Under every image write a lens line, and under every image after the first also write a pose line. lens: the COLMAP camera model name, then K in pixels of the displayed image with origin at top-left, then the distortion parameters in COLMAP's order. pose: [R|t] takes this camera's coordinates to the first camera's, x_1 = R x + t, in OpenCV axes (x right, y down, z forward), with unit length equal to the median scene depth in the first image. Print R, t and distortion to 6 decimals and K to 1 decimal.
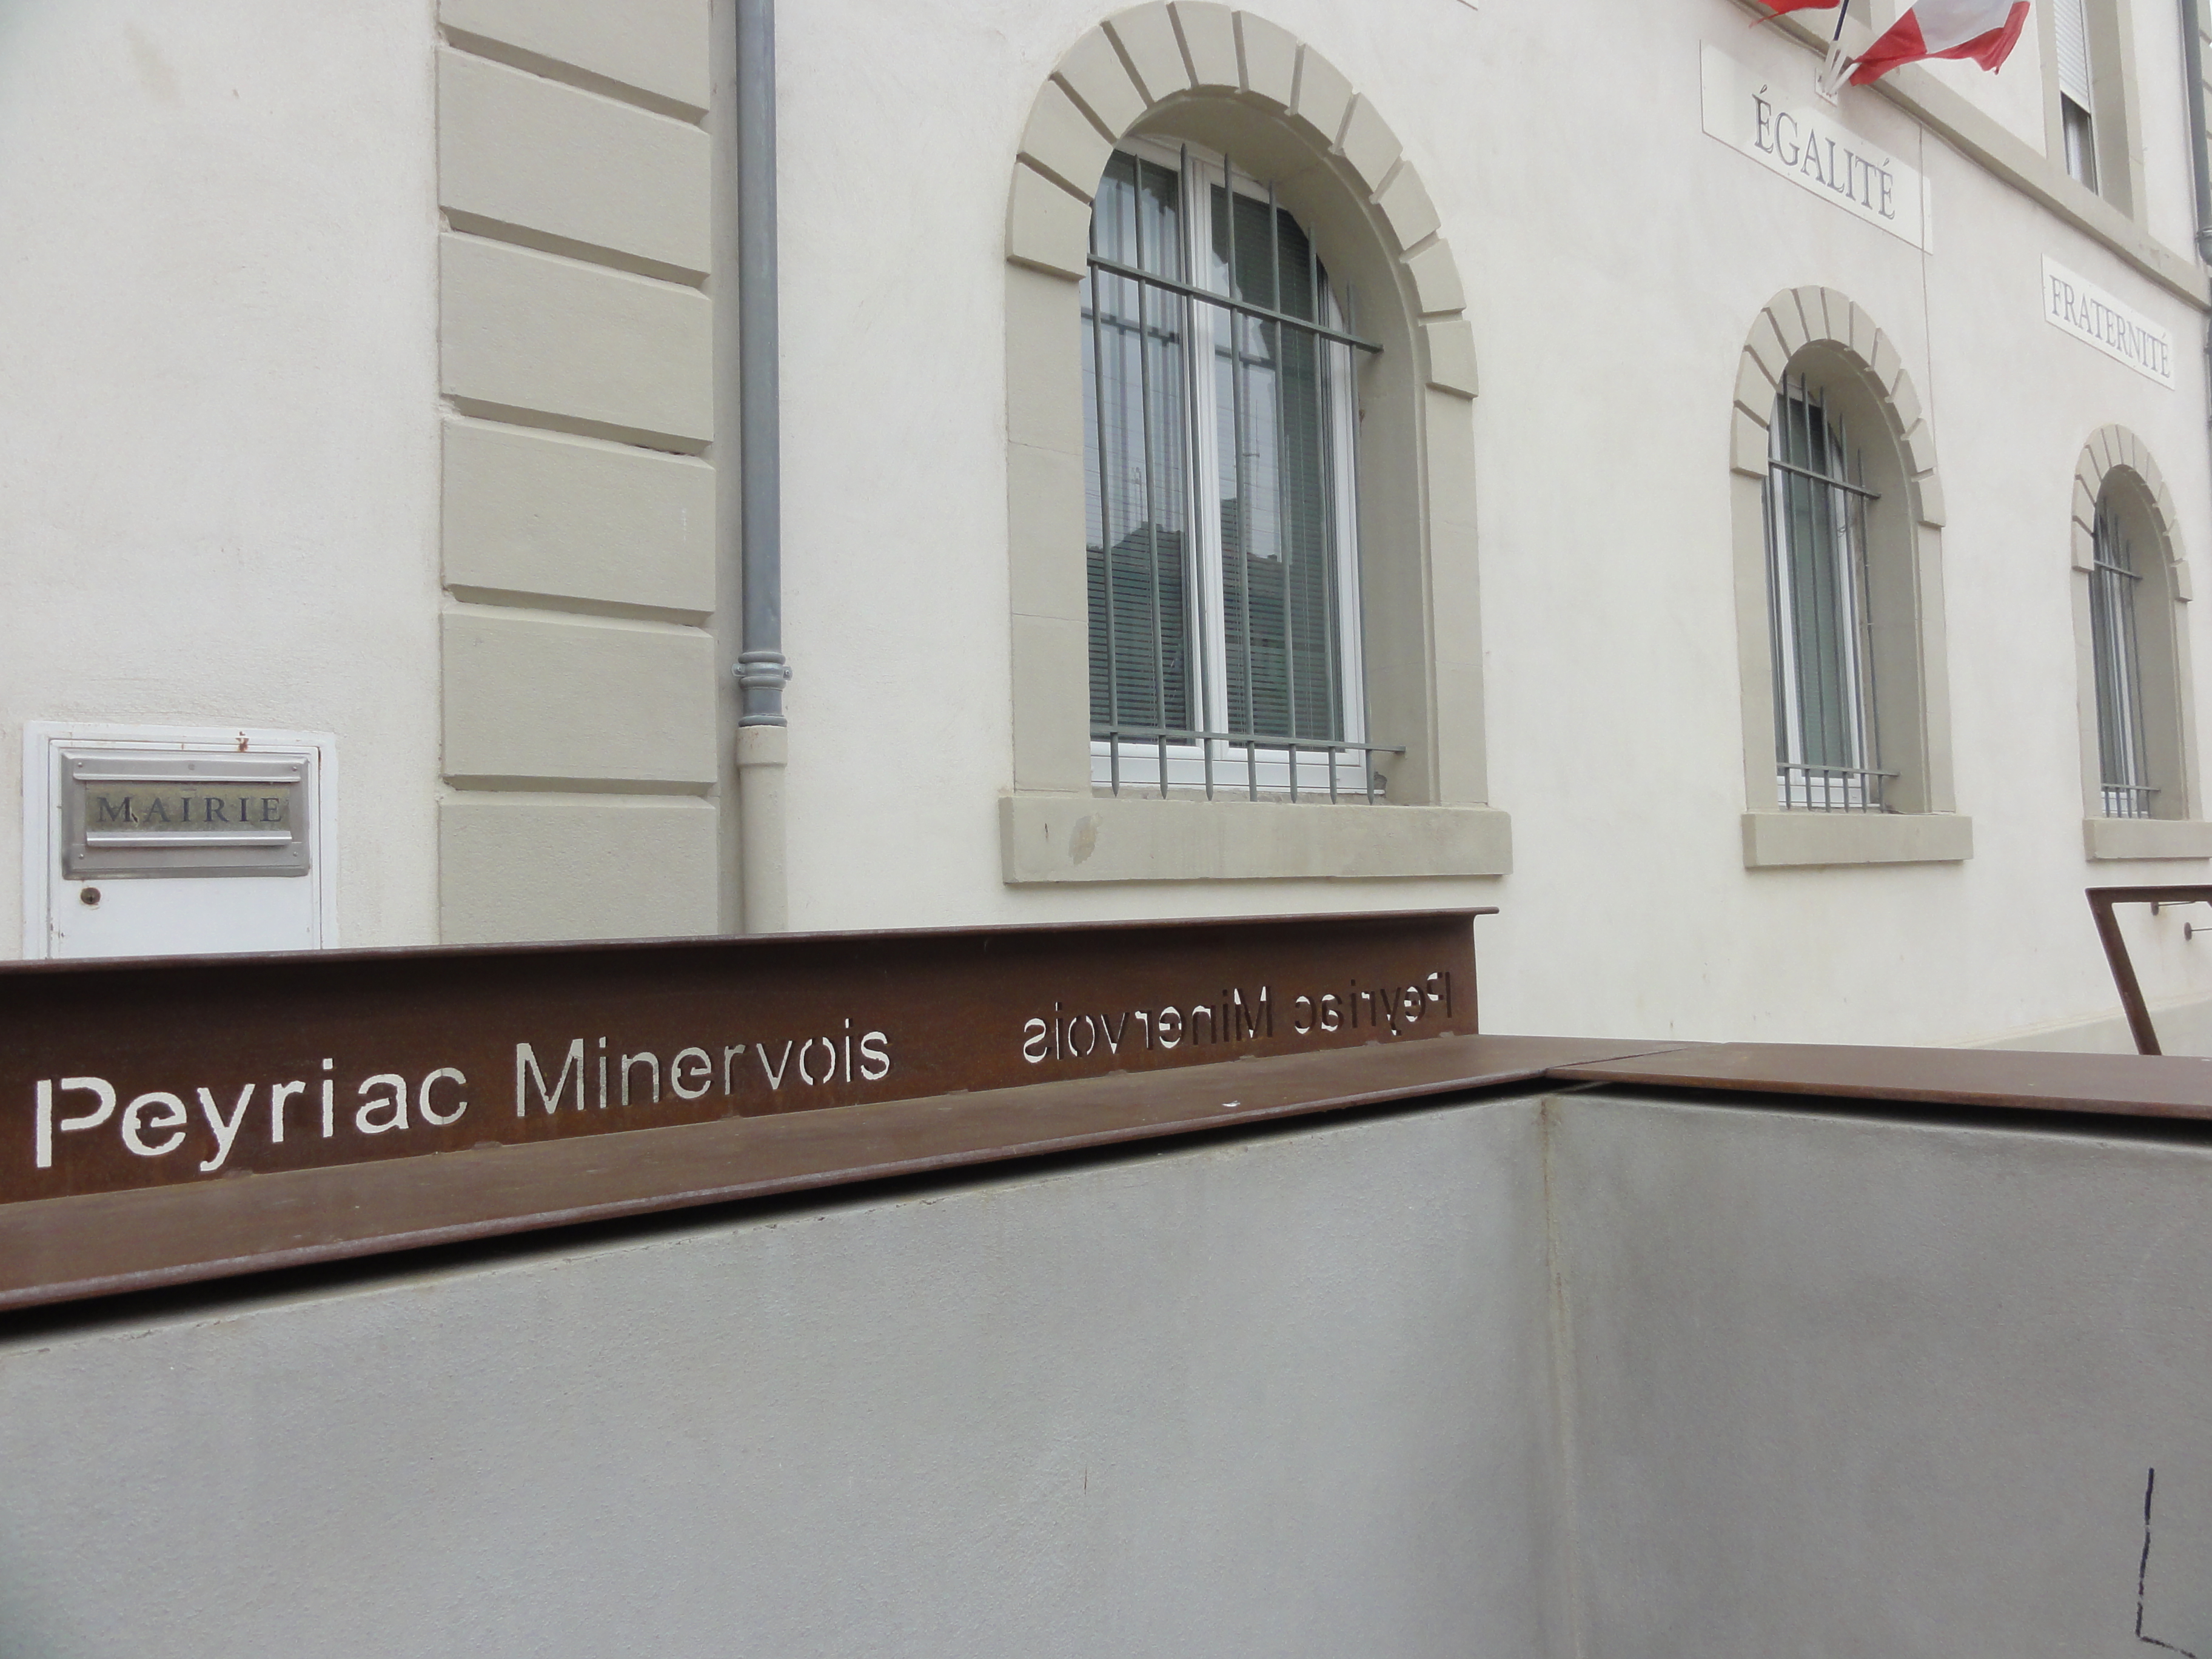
lens RADIAL K [[1568.6, 0, 1115.7], [0, 1568.6, 811.0], [0, 0, 1]] dist [0.001782, 0.003622]
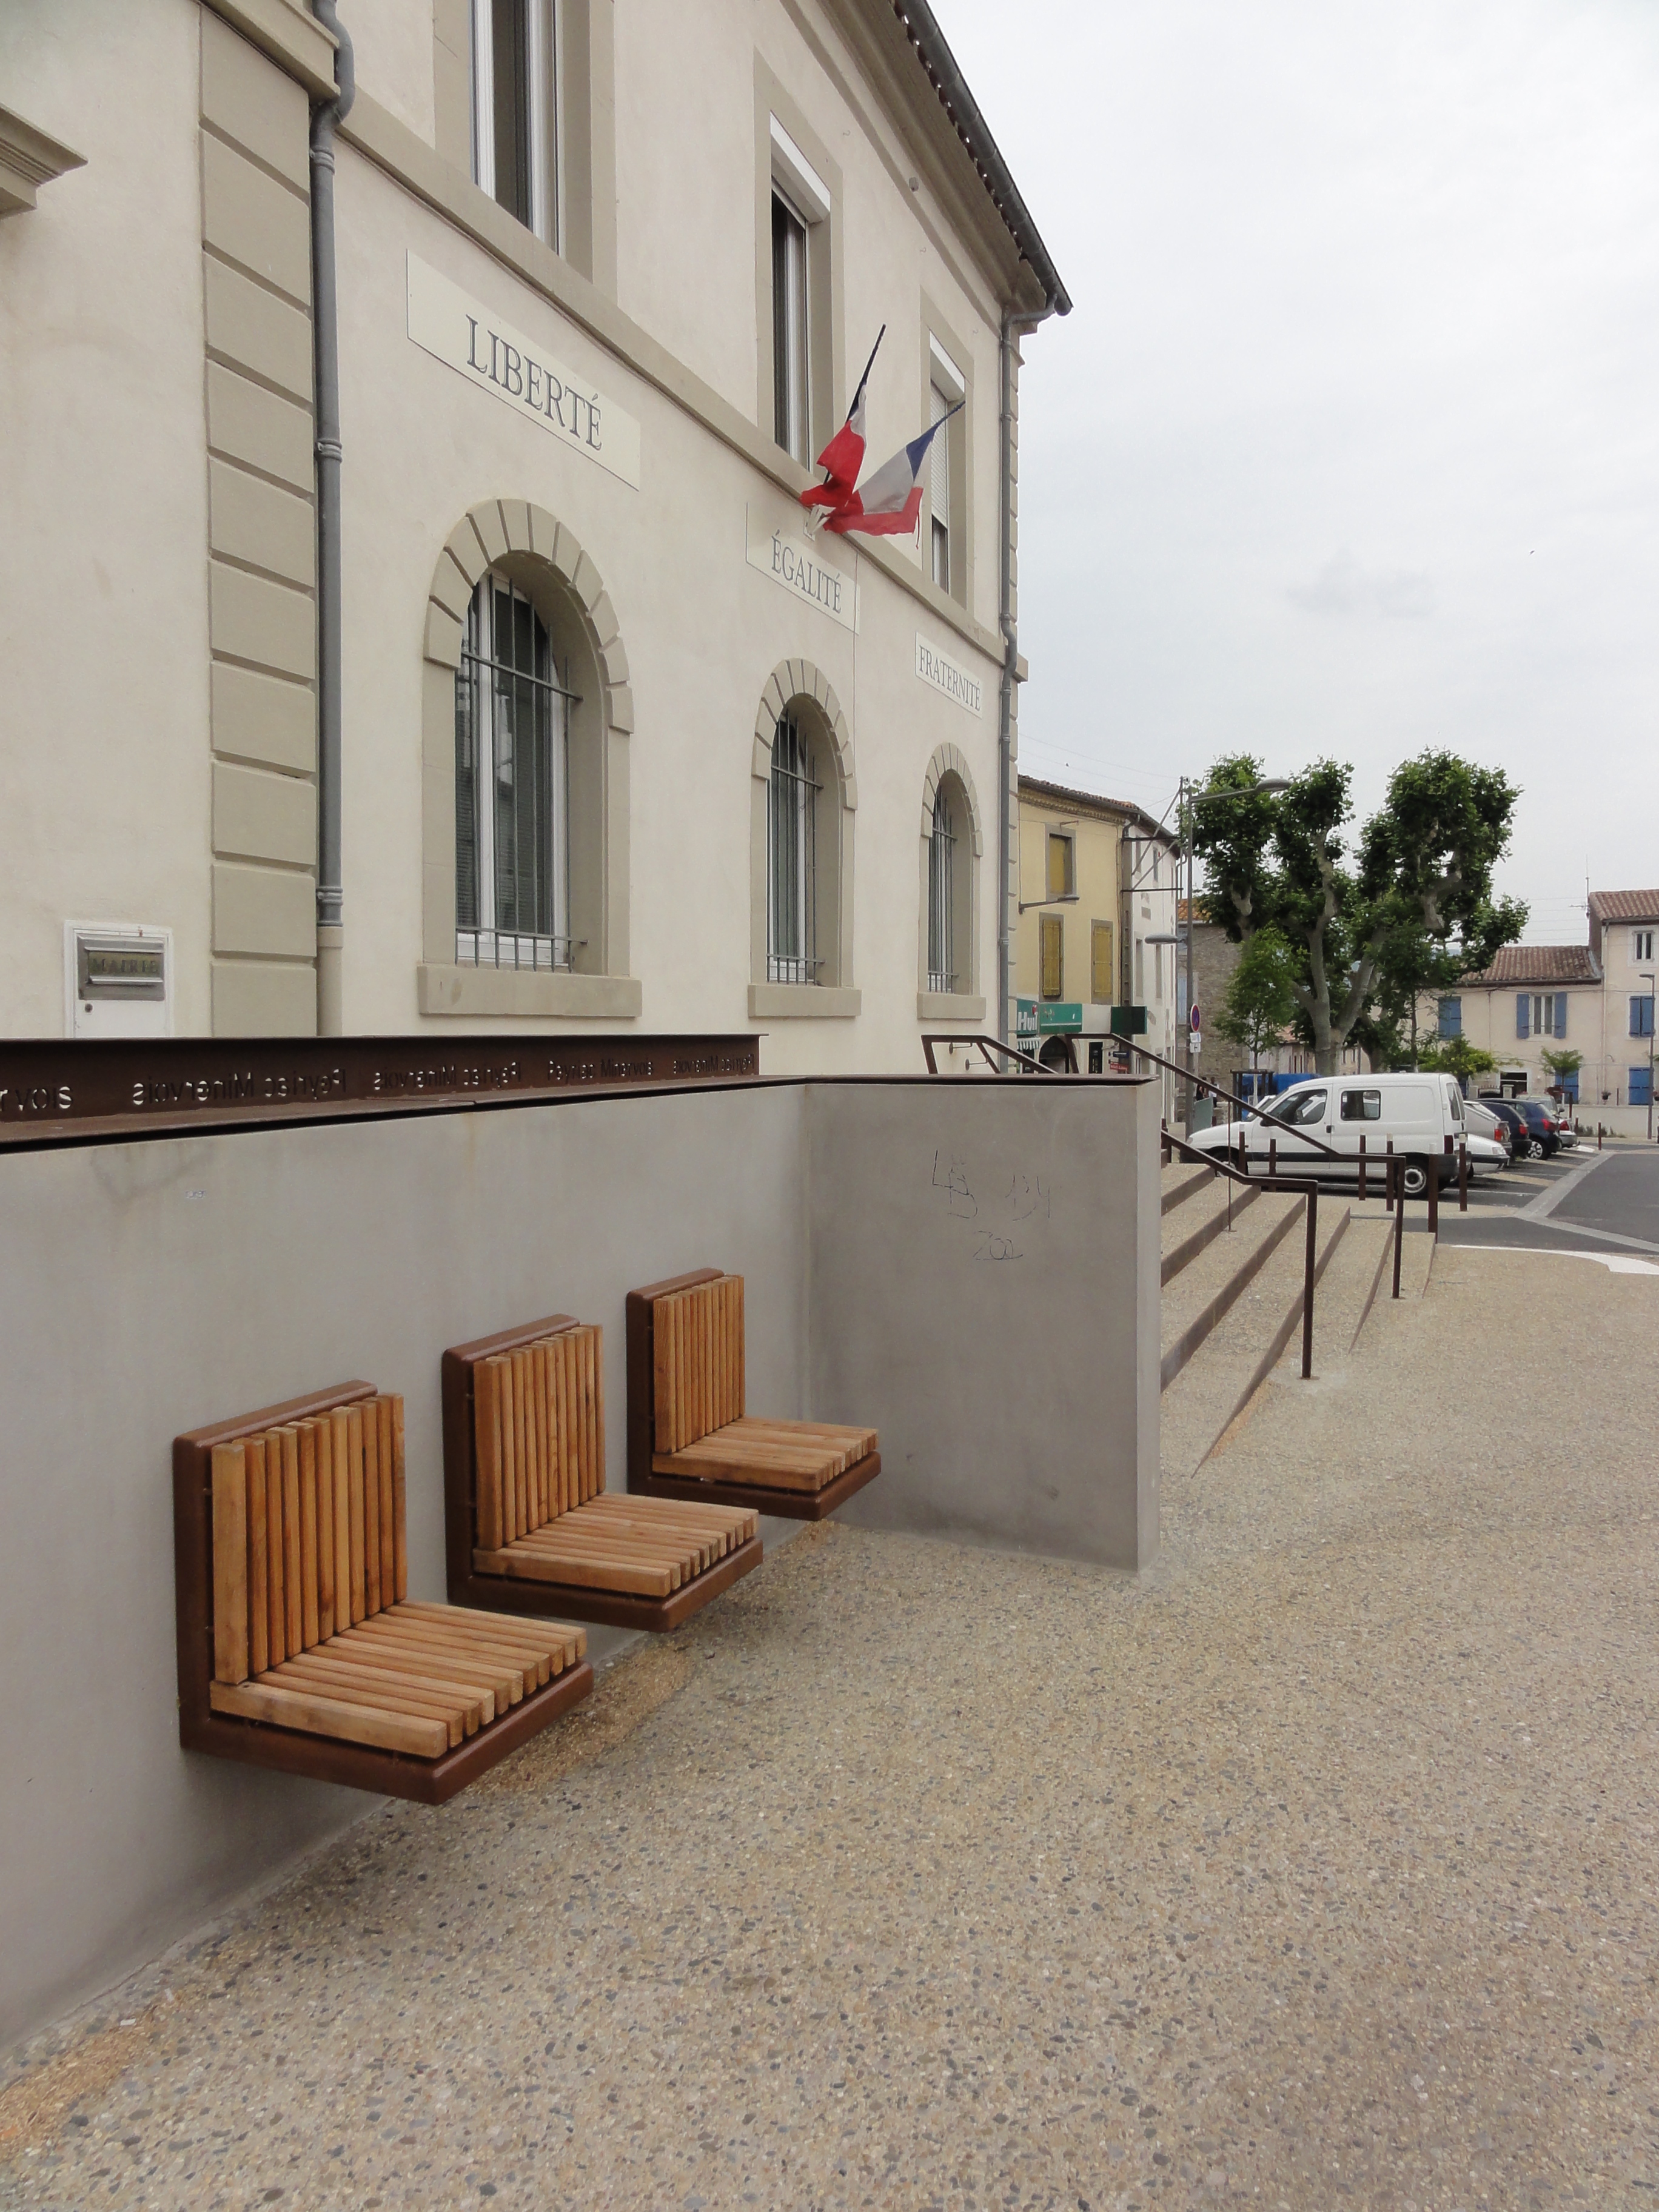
lens RADIAL K [[1568.6, 0, 823.6], [0, 1568.6, 1105.2], [0, 0, 1]] dist [0.001782, 0.003622]
pose [[0.876896, 0.005258, 0.480652, -0.414139], [-0.053575, 0.994779, 0.086860, -0.024519], [-0.477685, -0.101918, 0.872599, -0.635775]]
